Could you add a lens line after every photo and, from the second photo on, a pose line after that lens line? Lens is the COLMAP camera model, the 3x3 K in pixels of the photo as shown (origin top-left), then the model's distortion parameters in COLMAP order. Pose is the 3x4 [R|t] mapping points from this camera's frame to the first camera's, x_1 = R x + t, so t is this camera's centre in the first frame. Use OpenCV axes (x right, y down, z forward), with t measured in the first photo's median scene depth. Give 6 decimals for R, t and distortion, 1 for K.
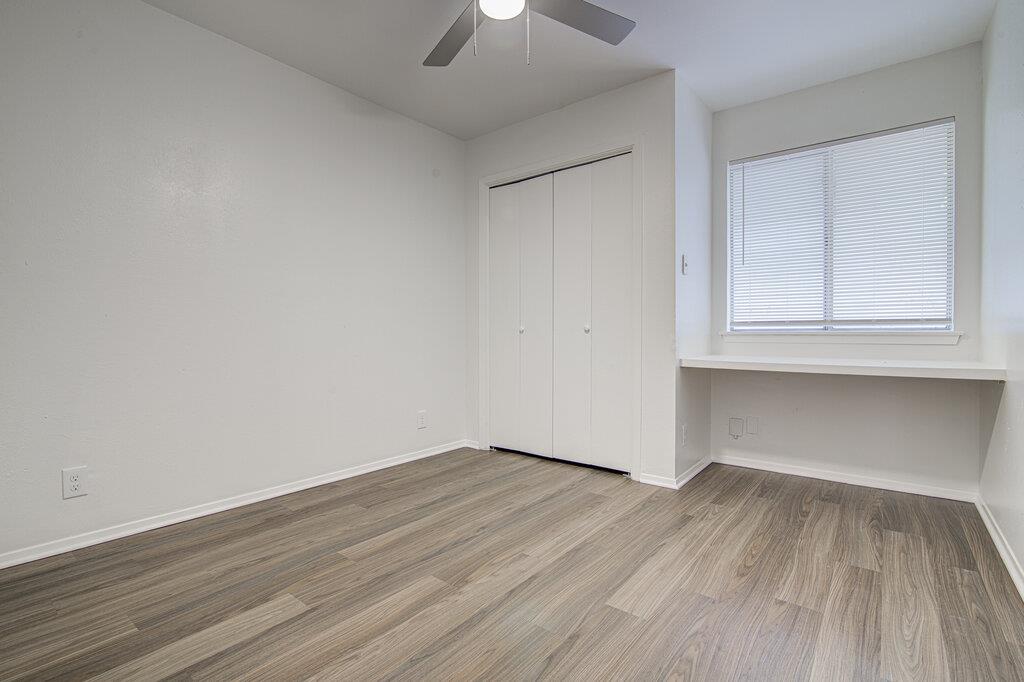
lens RADIAL K [[476.9, 0, 515.2], [0, 476.9, 339.6], [0, 0, 1]] dist [-0.017837, 0.000004]
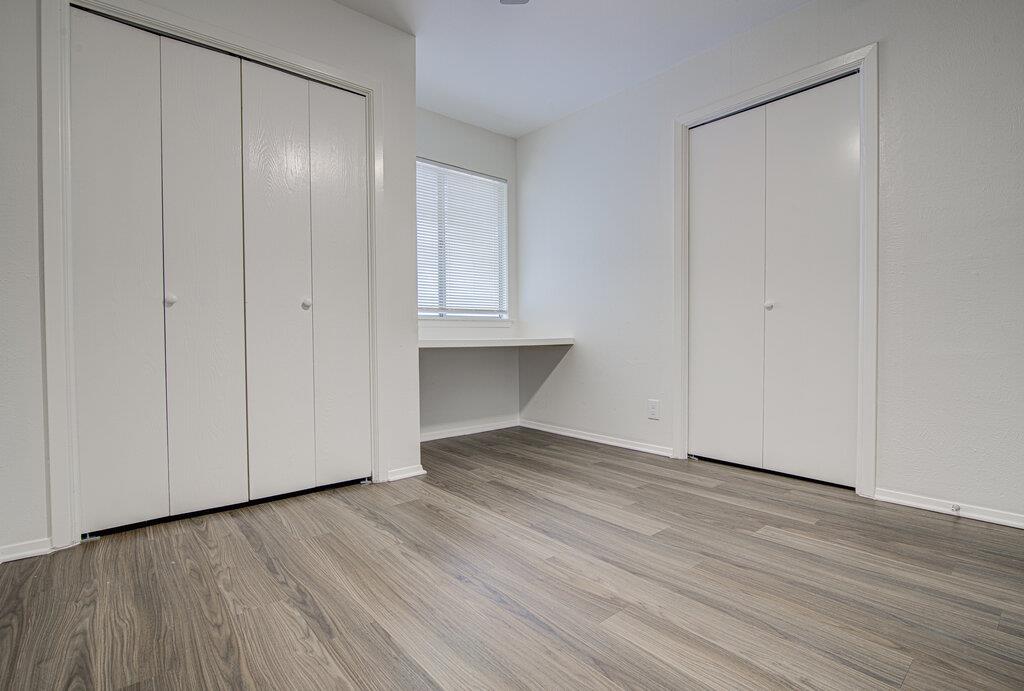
lens RADIAL K [[478.6, 0, 512.0], [0, 478.6, 345.5], [0, 0, 1]] dist [-0.014877, -0.000078]
pose [[0.206290, -0.021209, 0.978261, -0.608381], [0.020695, 0.999636, 0.017308, 0.043501], [-0.978272, 0.016675, 0.206654, 0.661002]]
